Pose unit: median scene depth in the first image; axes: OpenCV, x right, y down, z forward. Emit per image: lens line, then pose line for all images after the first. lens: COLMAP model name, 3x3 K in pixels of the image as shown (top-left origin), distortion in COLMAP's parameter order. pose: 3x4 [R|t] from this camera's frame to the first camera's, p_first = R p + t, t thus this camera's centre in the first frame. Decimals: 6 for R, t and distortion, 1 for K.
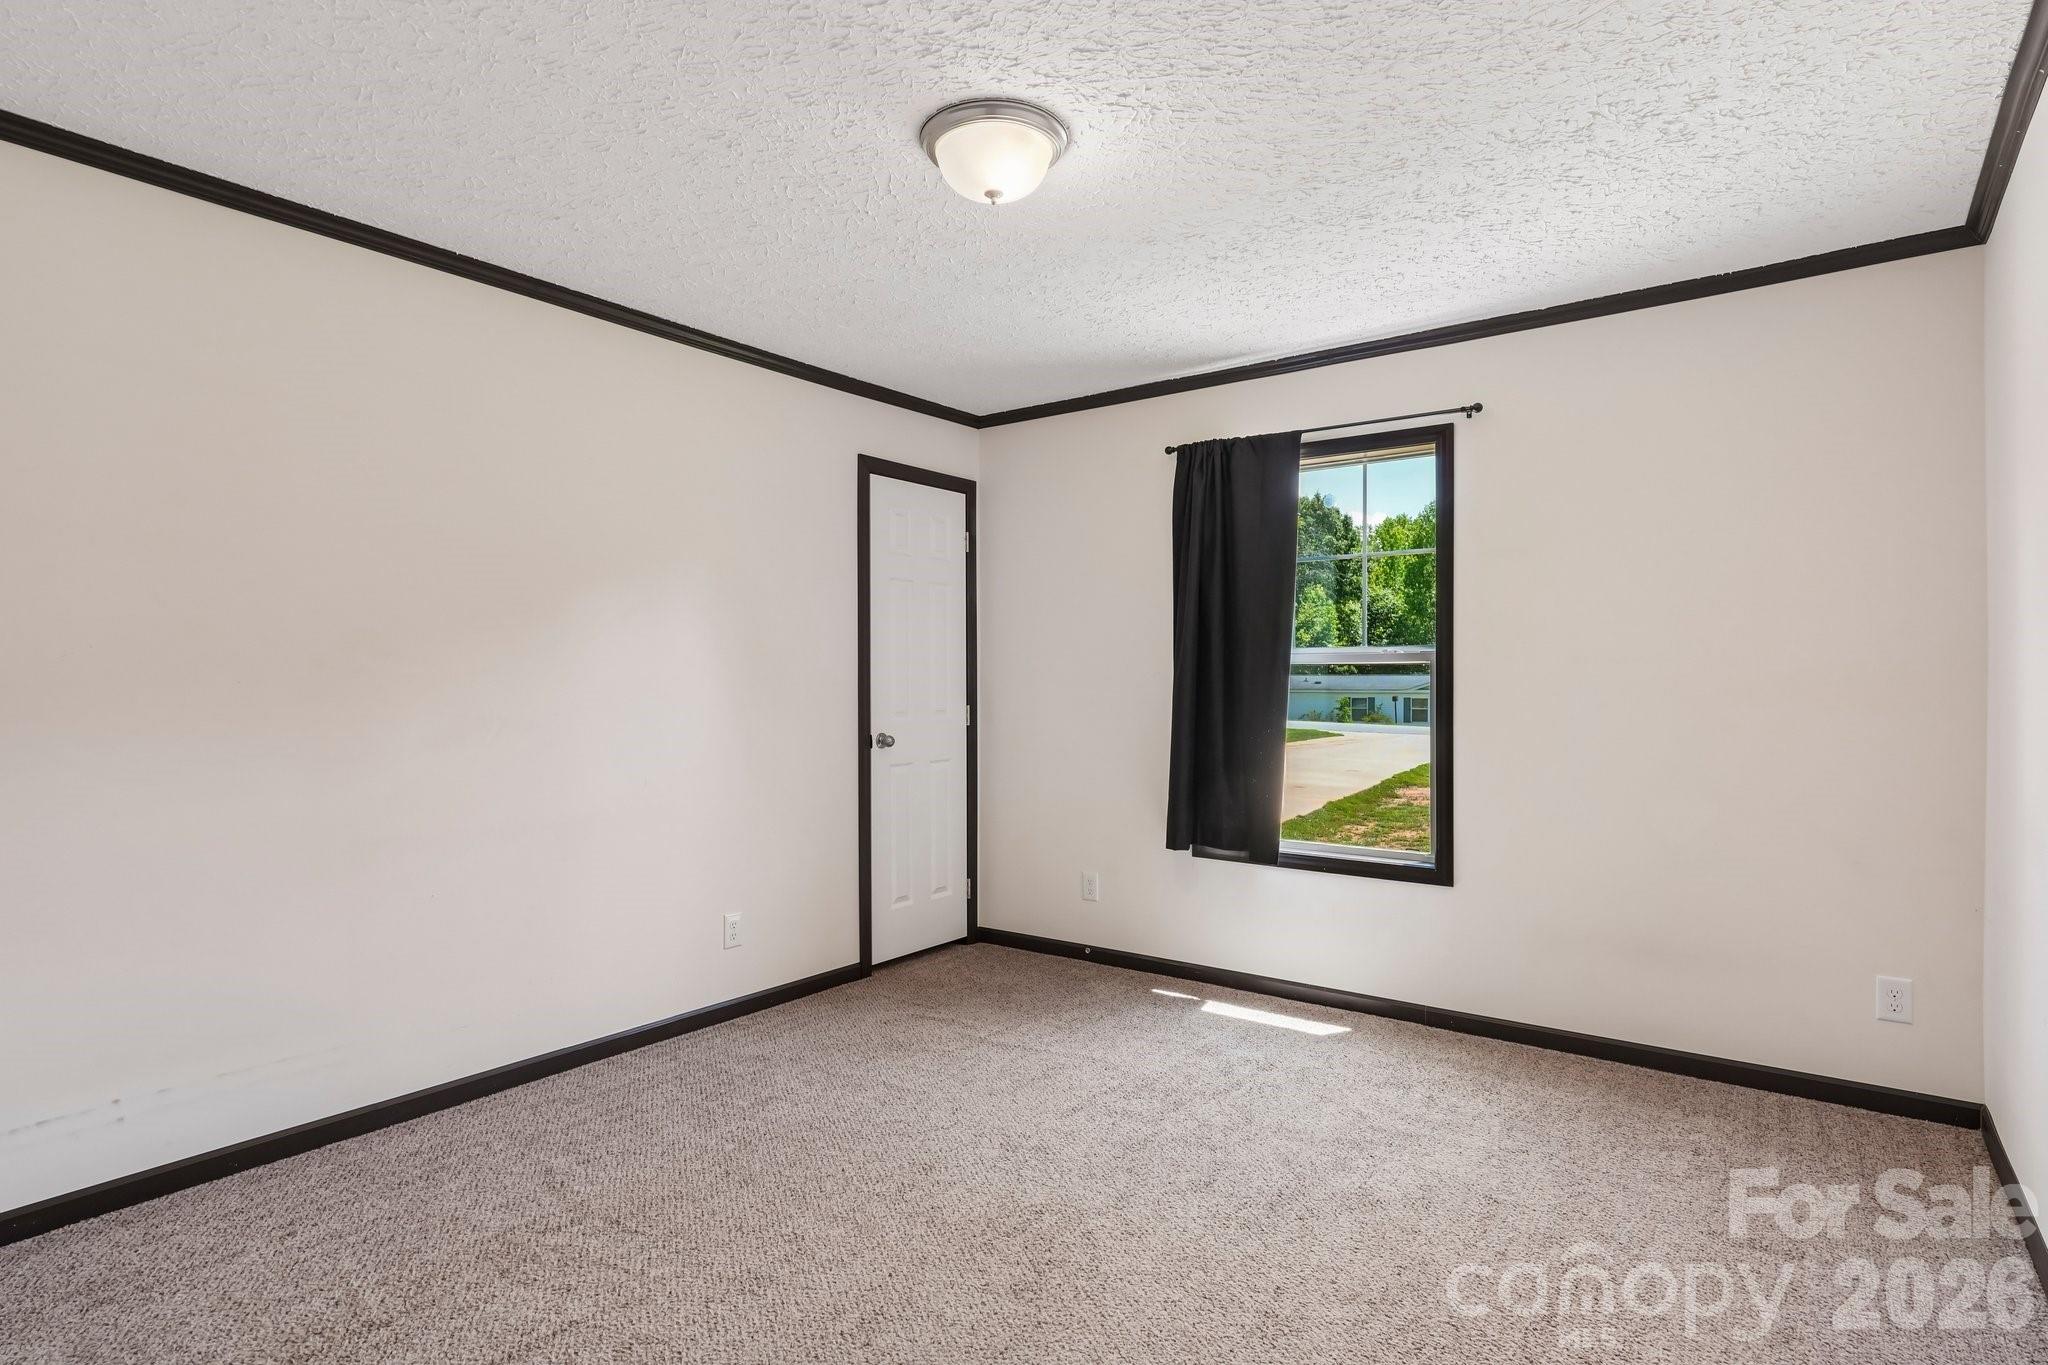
lens RADIAL K [[1060.3, 0, 1019.4], [0, 1060.3, 665.4], [0, 0, 1]] dist [0.000478, 0.000441]
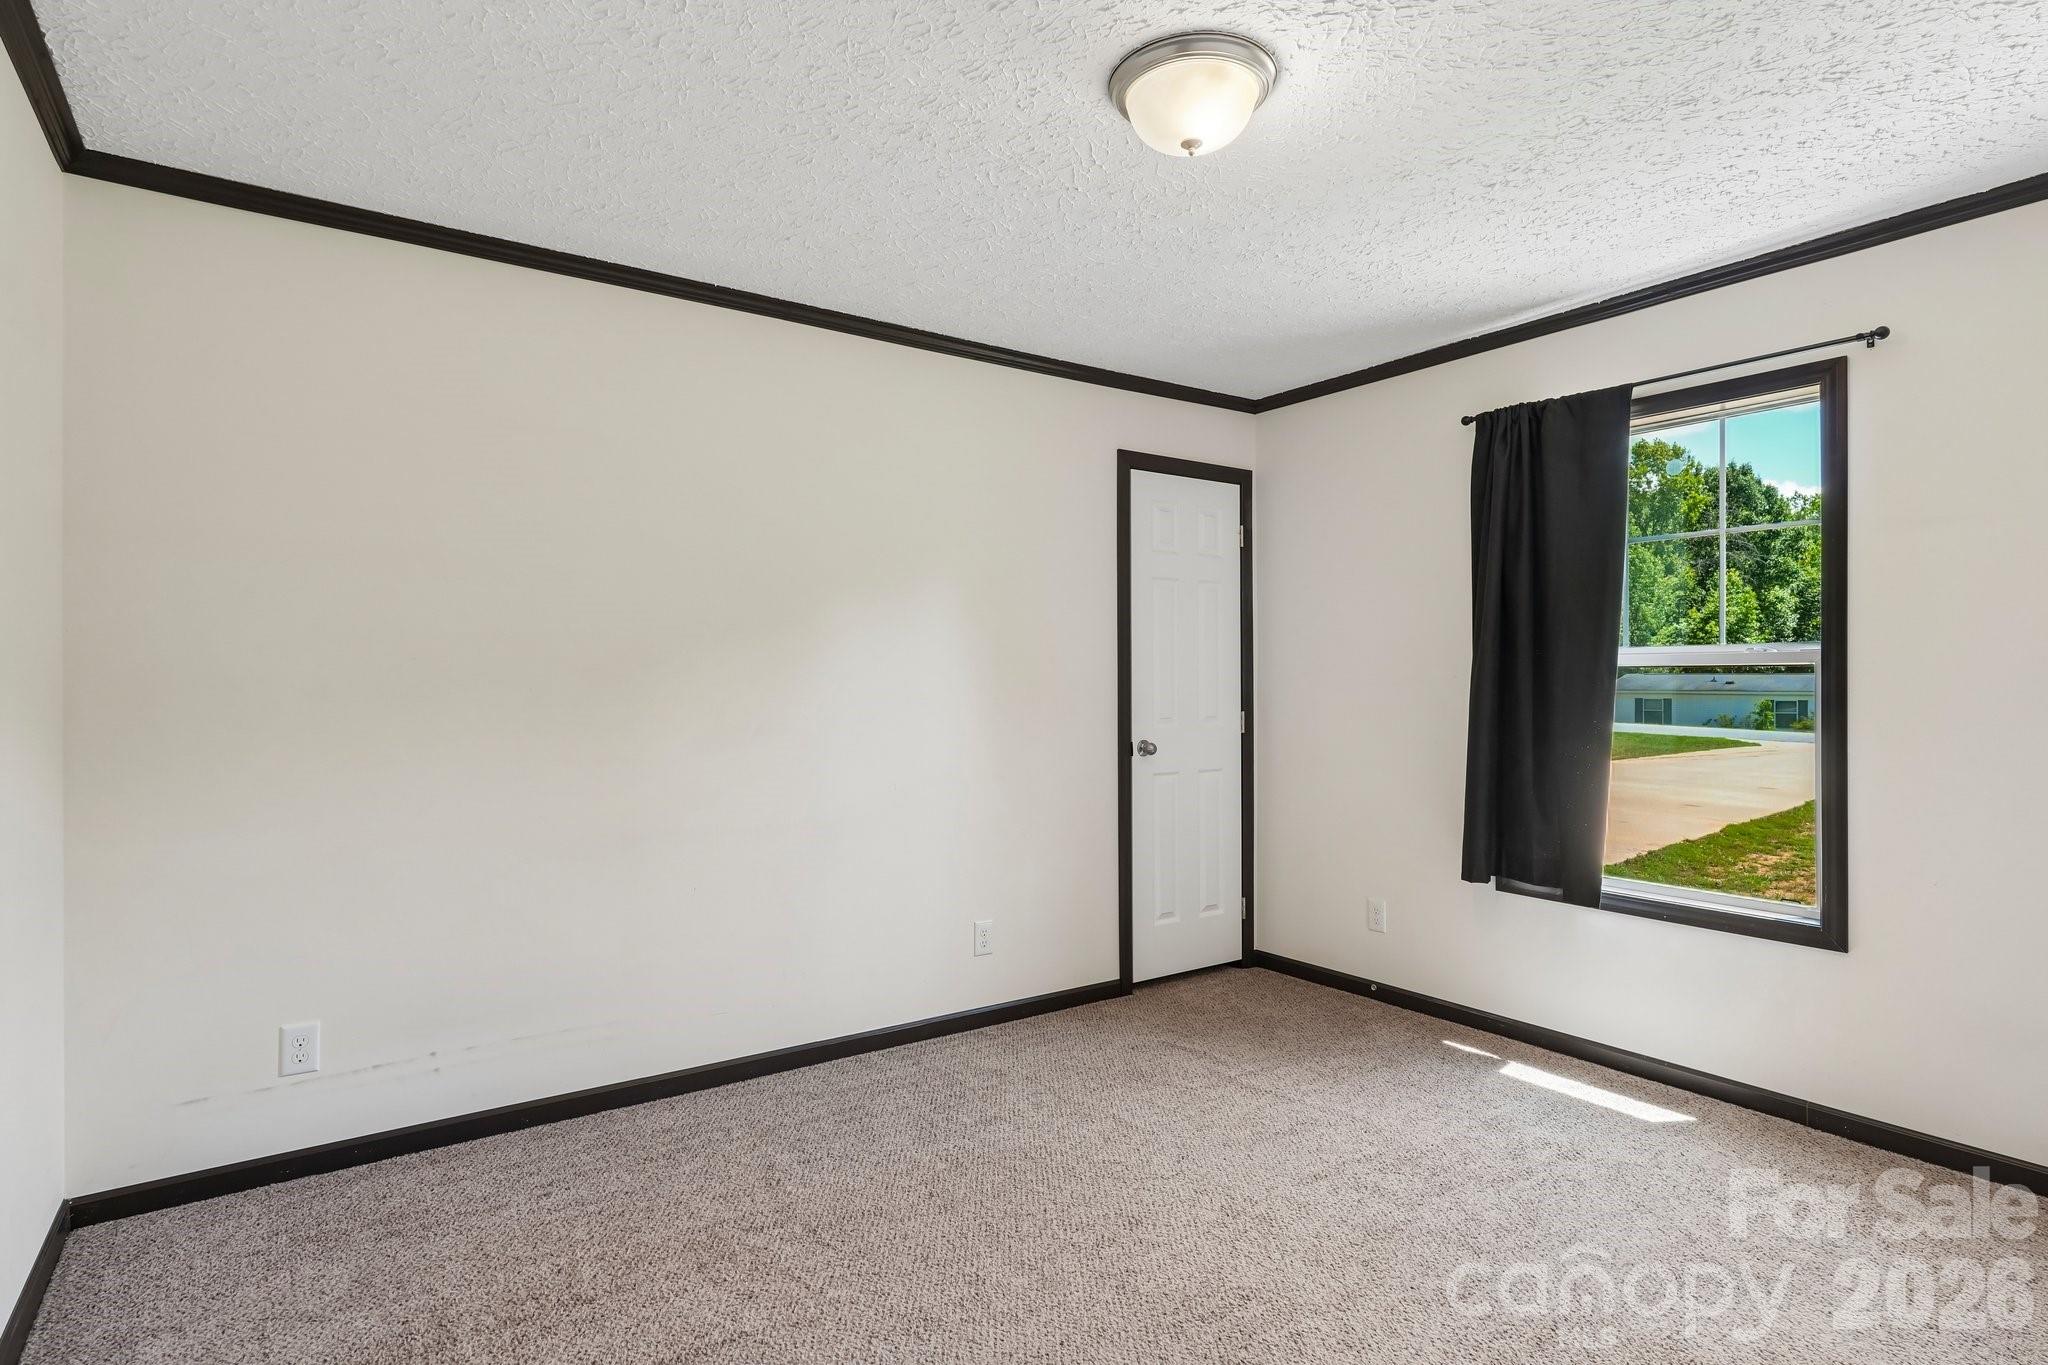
lens RADIAL K [[1060.3, 0, 1019.4], [0, 1060.3, 665.4], [0, 0, 1]] dist [0.000478, 0.000441]
pose [[0.949838, -0.004956, -0.312703, 0.076909], [0.005027, 0.999987, -0.000582, -0.004333], [0.312702, -0.001019, 0.949851, 0.072184]]
